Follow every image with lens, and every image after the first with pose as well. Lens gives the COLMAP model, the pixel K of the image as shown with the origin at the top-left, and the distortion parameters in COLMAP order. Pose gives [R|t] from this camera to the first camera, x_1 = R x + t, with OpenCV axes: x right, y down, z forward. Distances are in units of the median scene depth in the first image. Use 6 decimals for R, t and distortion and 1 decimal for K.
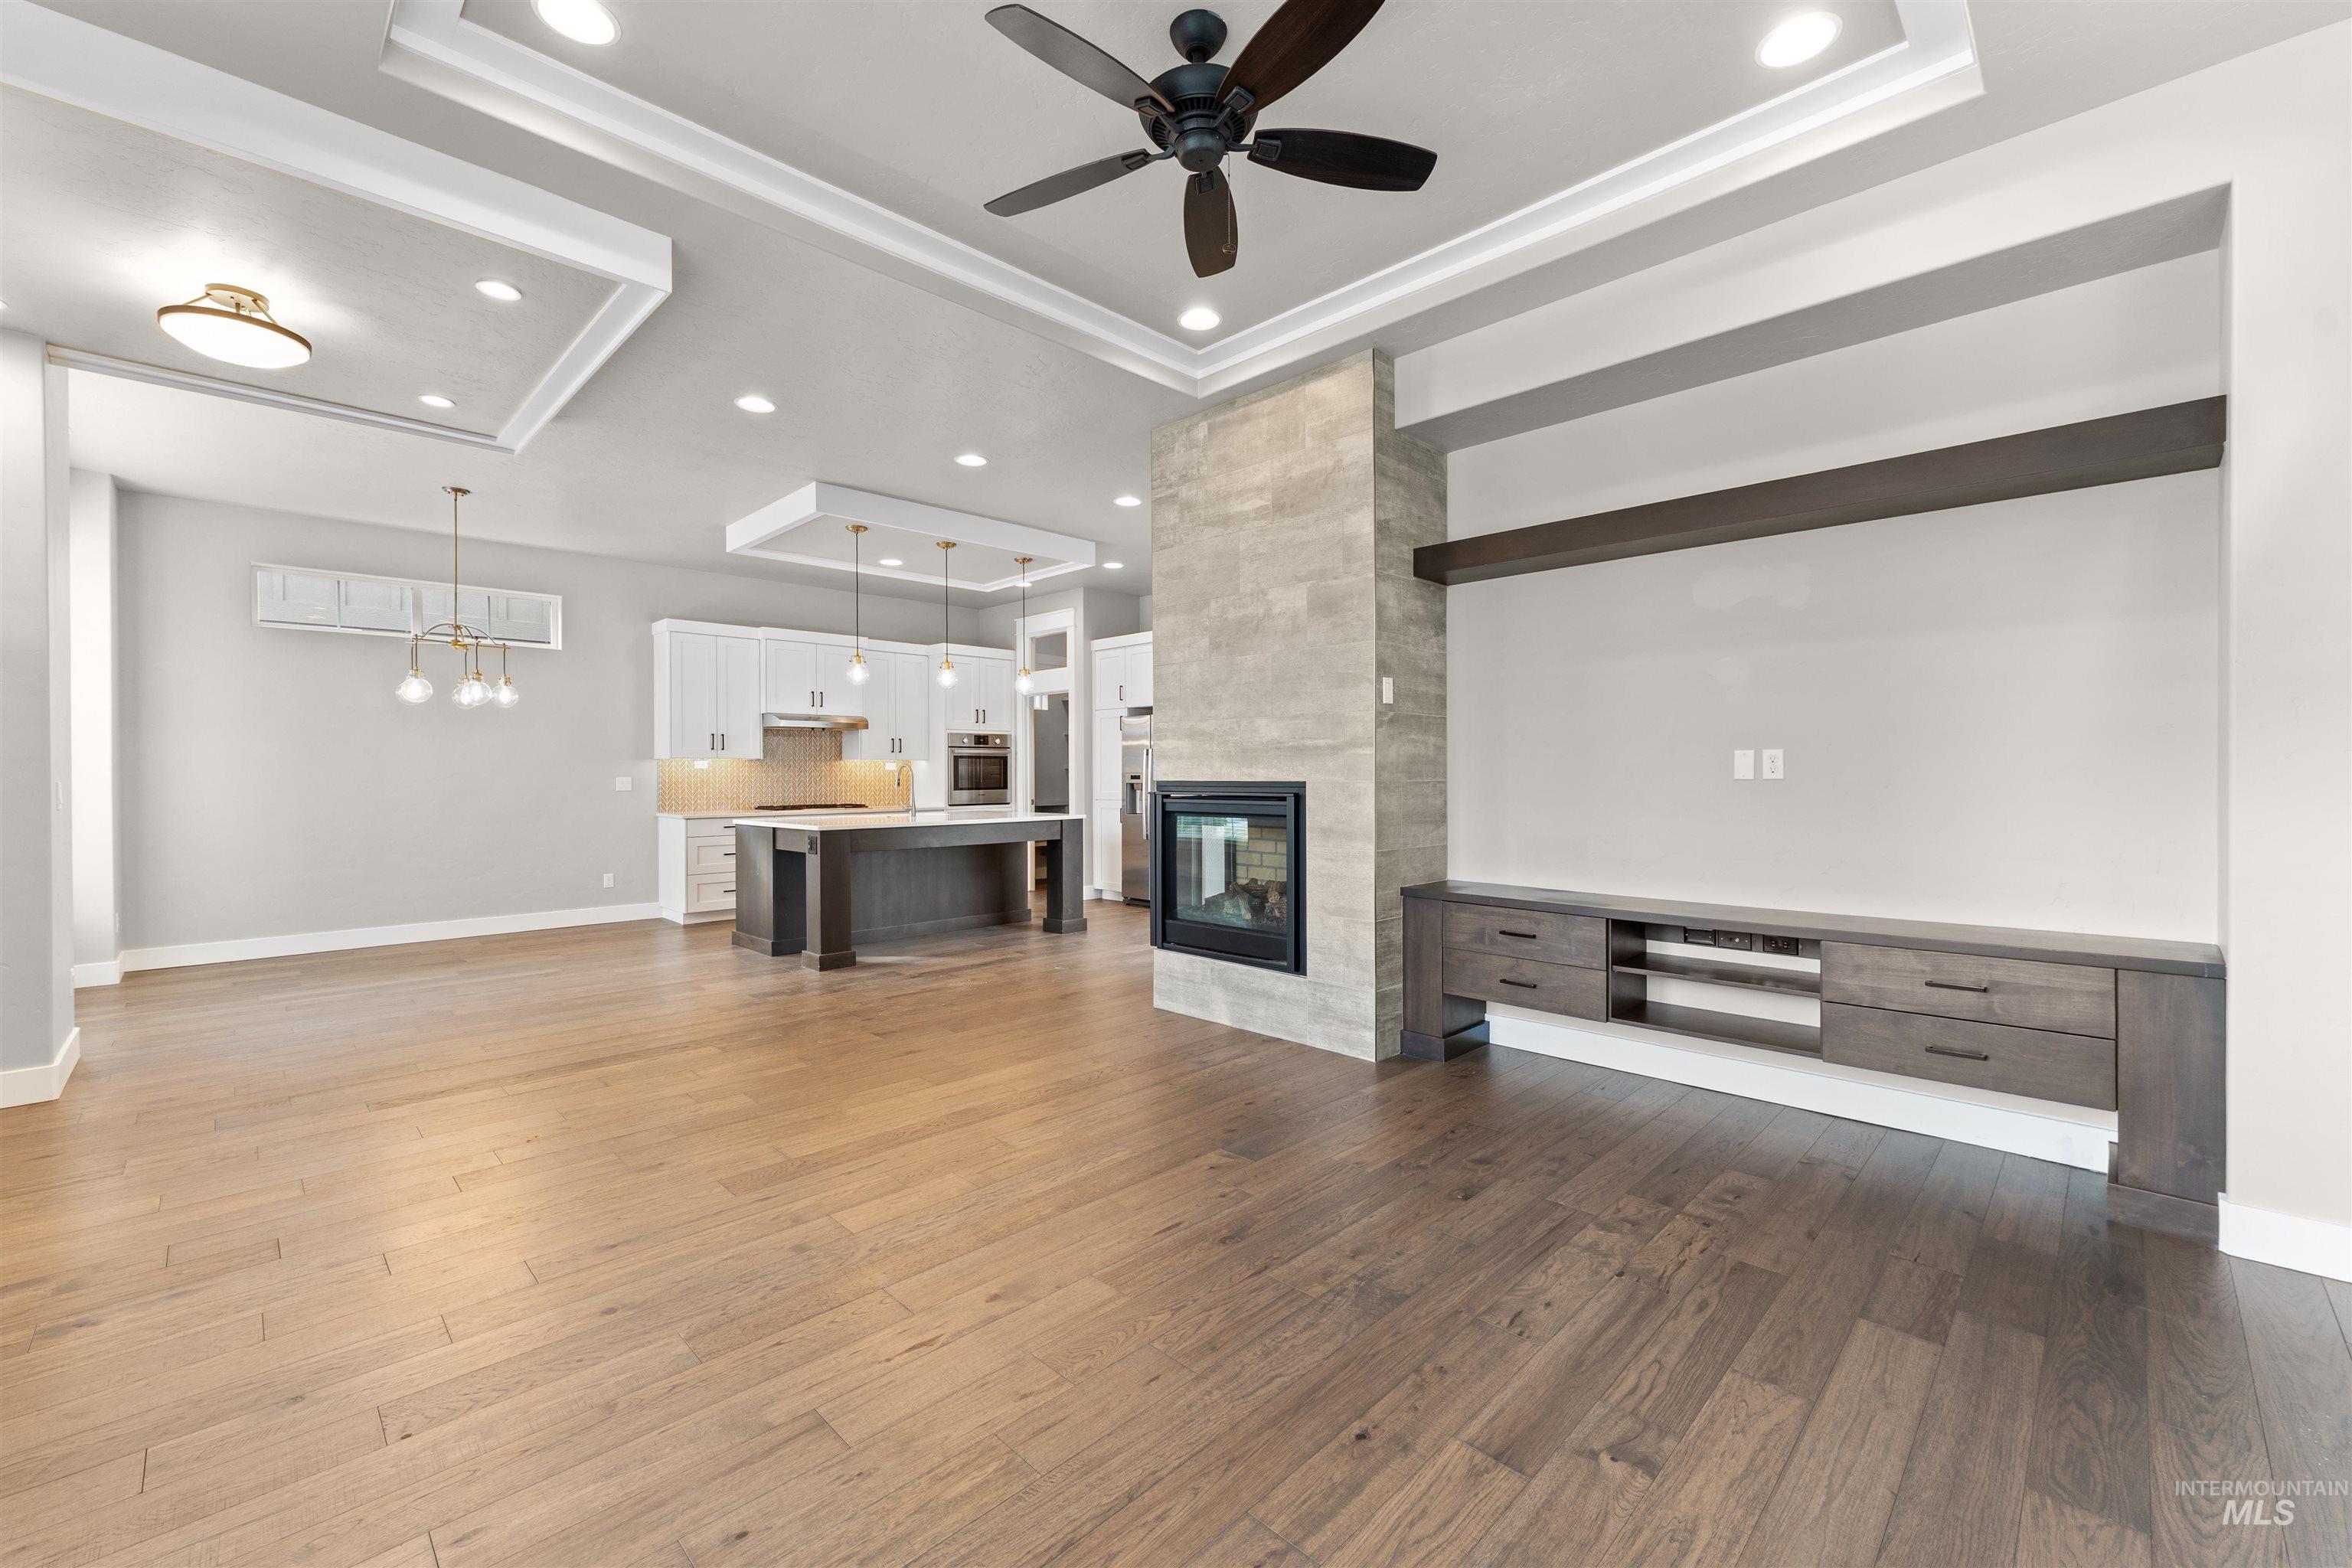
lens RADIAL K [[952.2, 0, 1170.2], [0, 952.2, 785.8], [0, 0, 1]] dist [-0.000448, 0.000063]
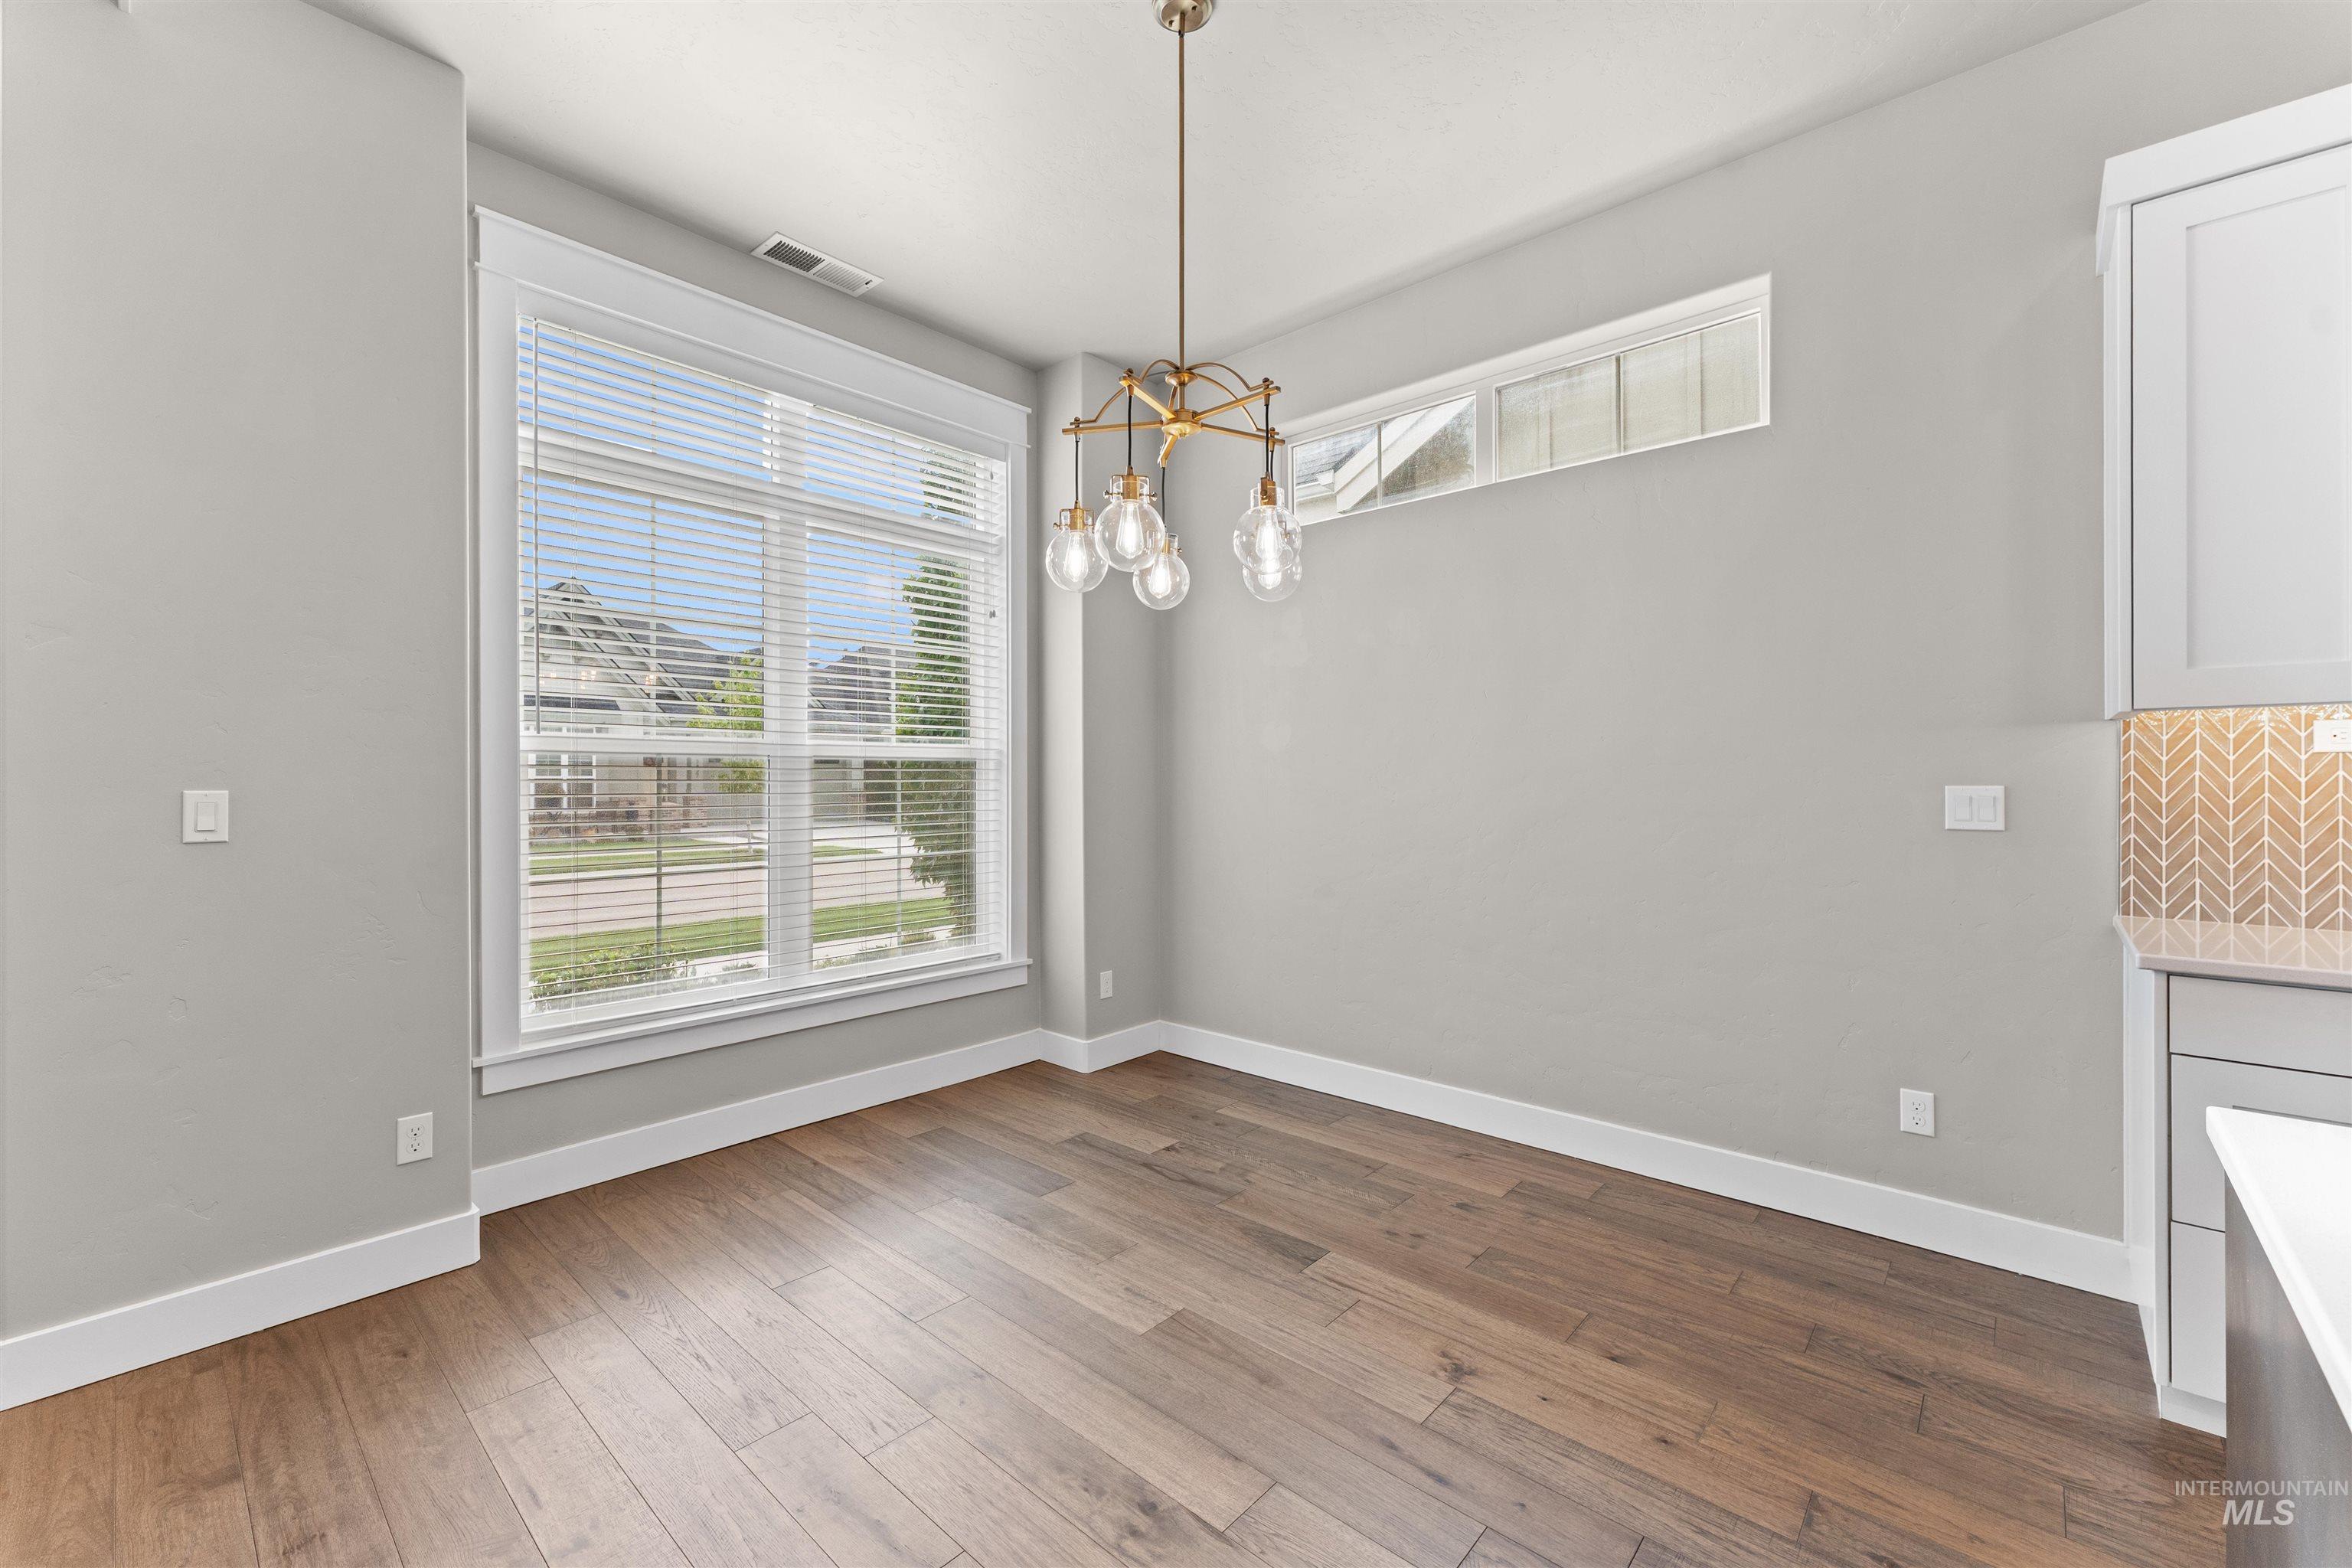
lens RADIAL K [[946.0, 0, 1175.2], [0, 946.0, 777.8], [0, 0, 1]] dist [-0.001319, 0.000048]
pose [[0.059674, 0.002550, -0.998215, -0.472069], [-0.011147, 0.999936, 0.001888, -0.015180], [0.998156, 0.011014, 0.059699, 1.188025]]
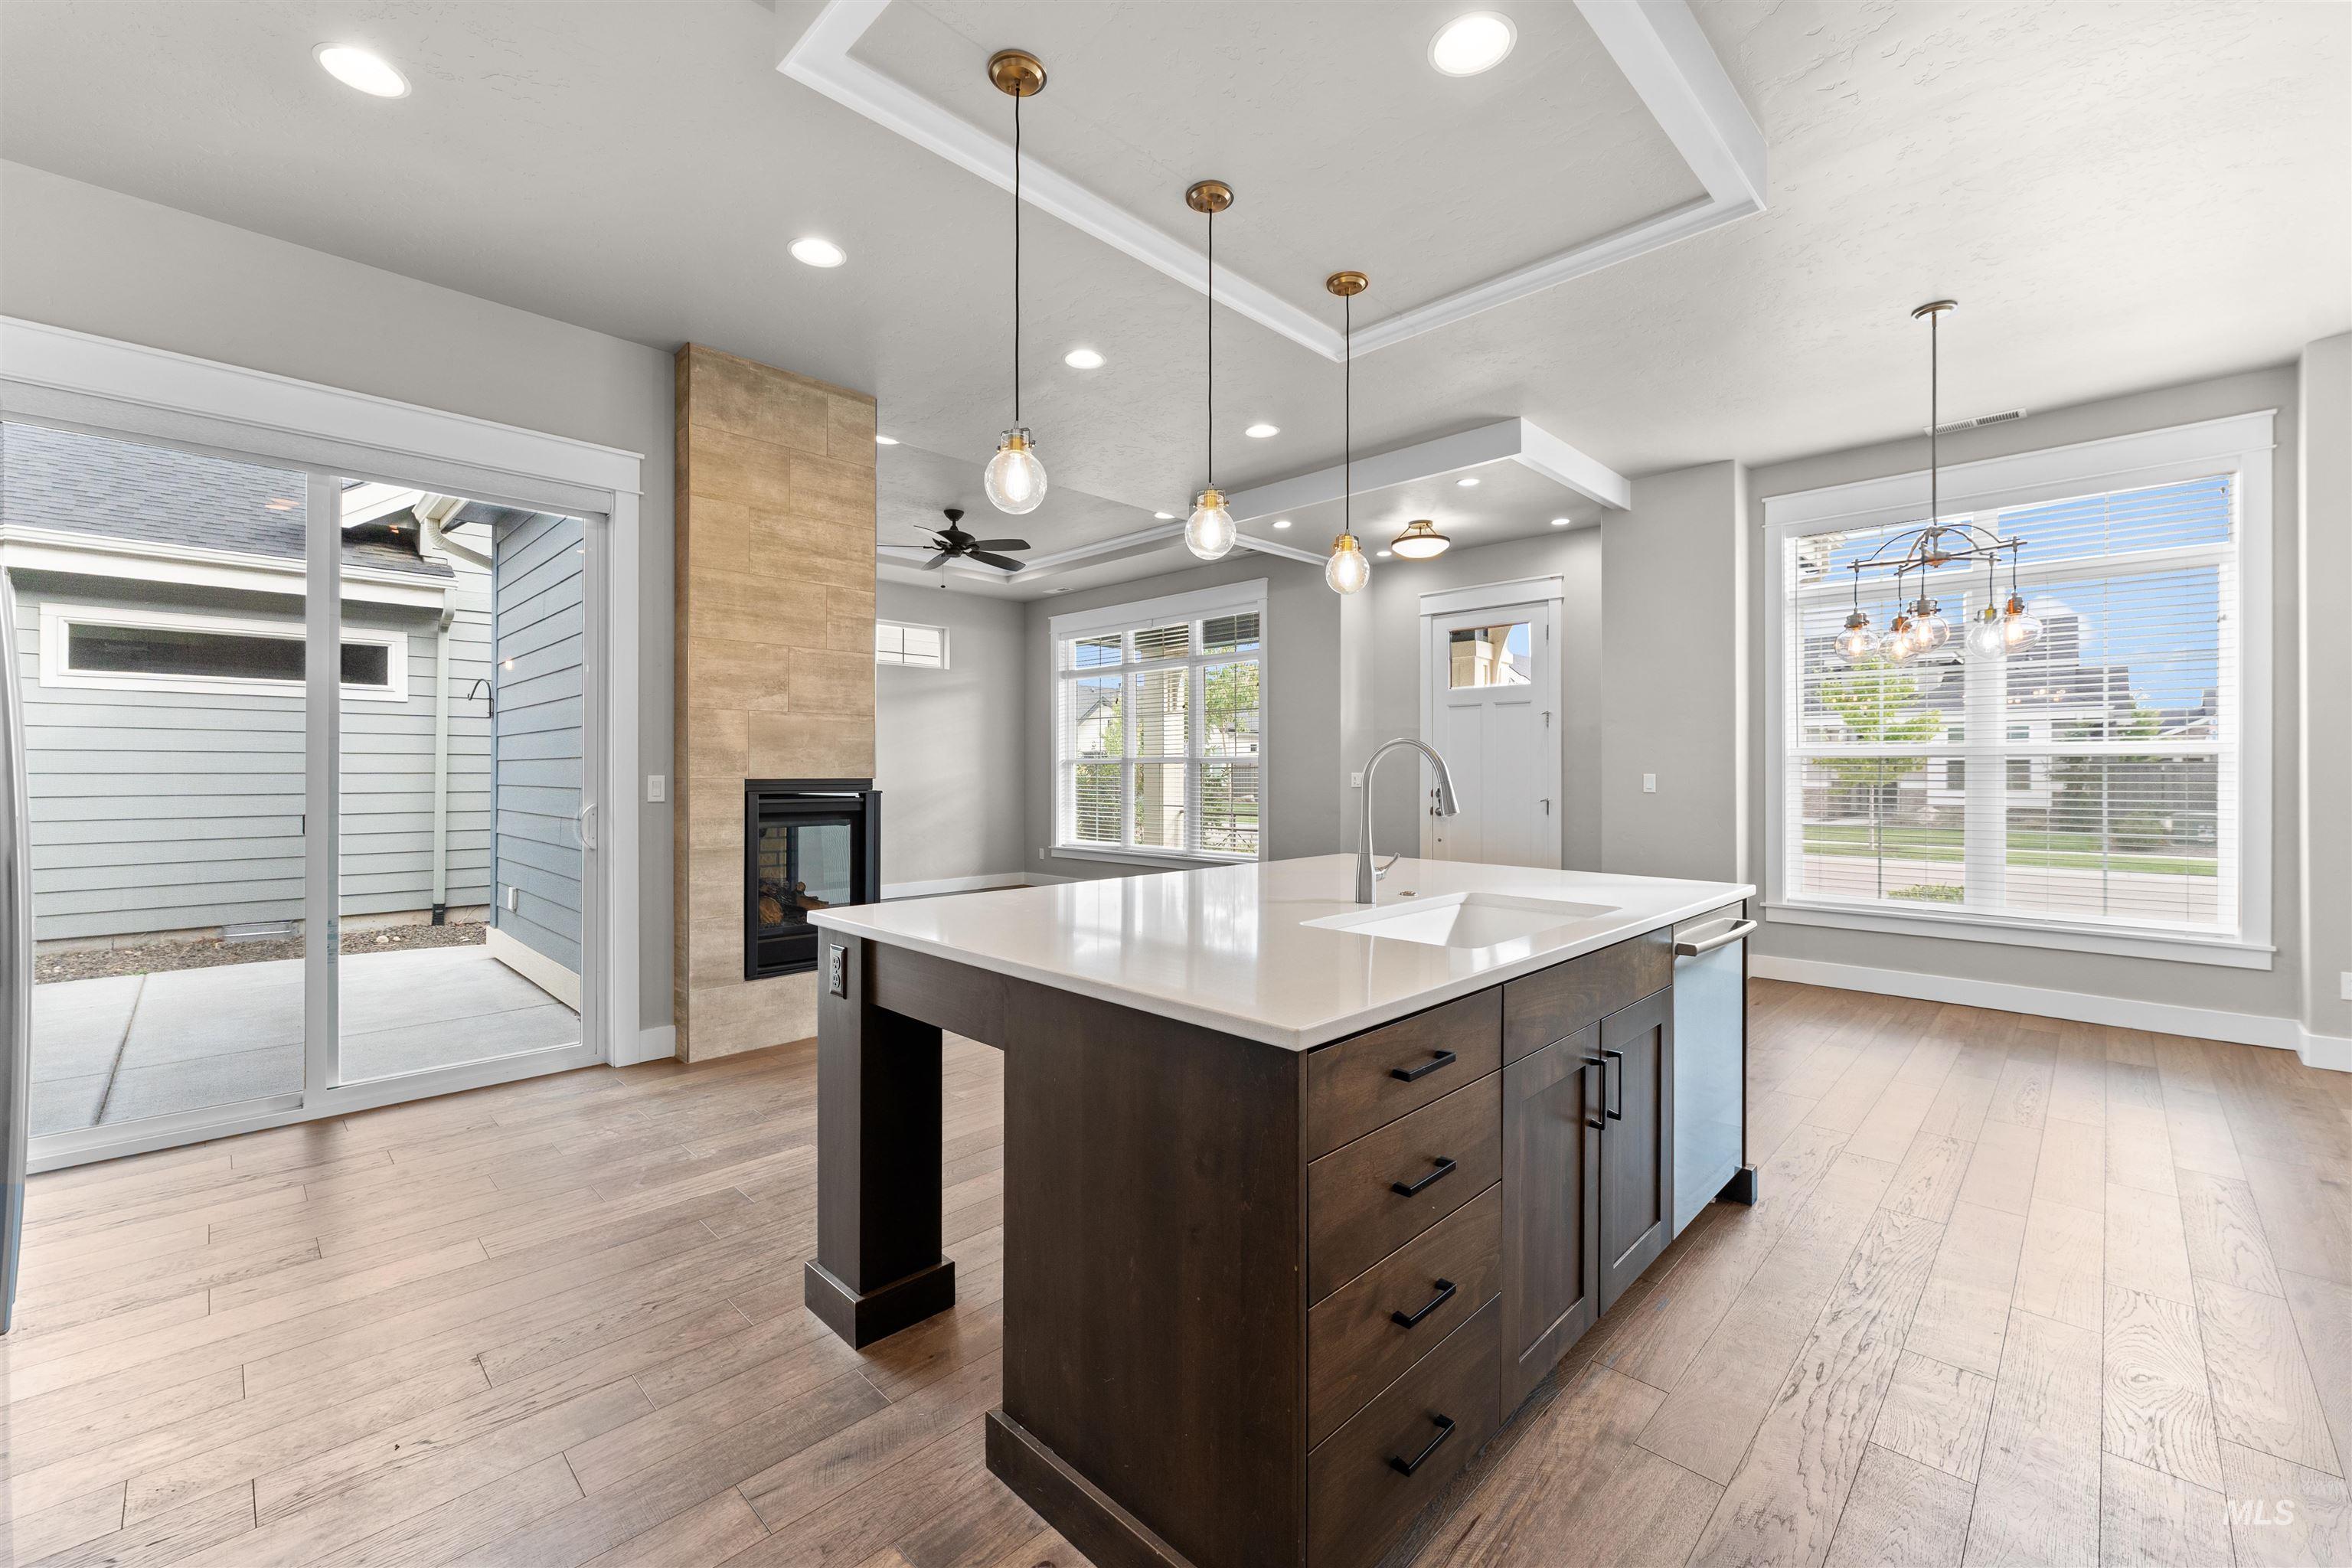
lens RADIAL K [[952.2, 0, 1170.2], [0, 952.2, 785.8], [0, 0, 1]] dist [-0.000448, 0.000063]
pose [[-0.999970, 0.001557, -0.007627, -0.299803], [0.001361, 0.999670, 0.025638, -0.022225], [0.007664, 0.025627, -0.999642, 1.950315]]
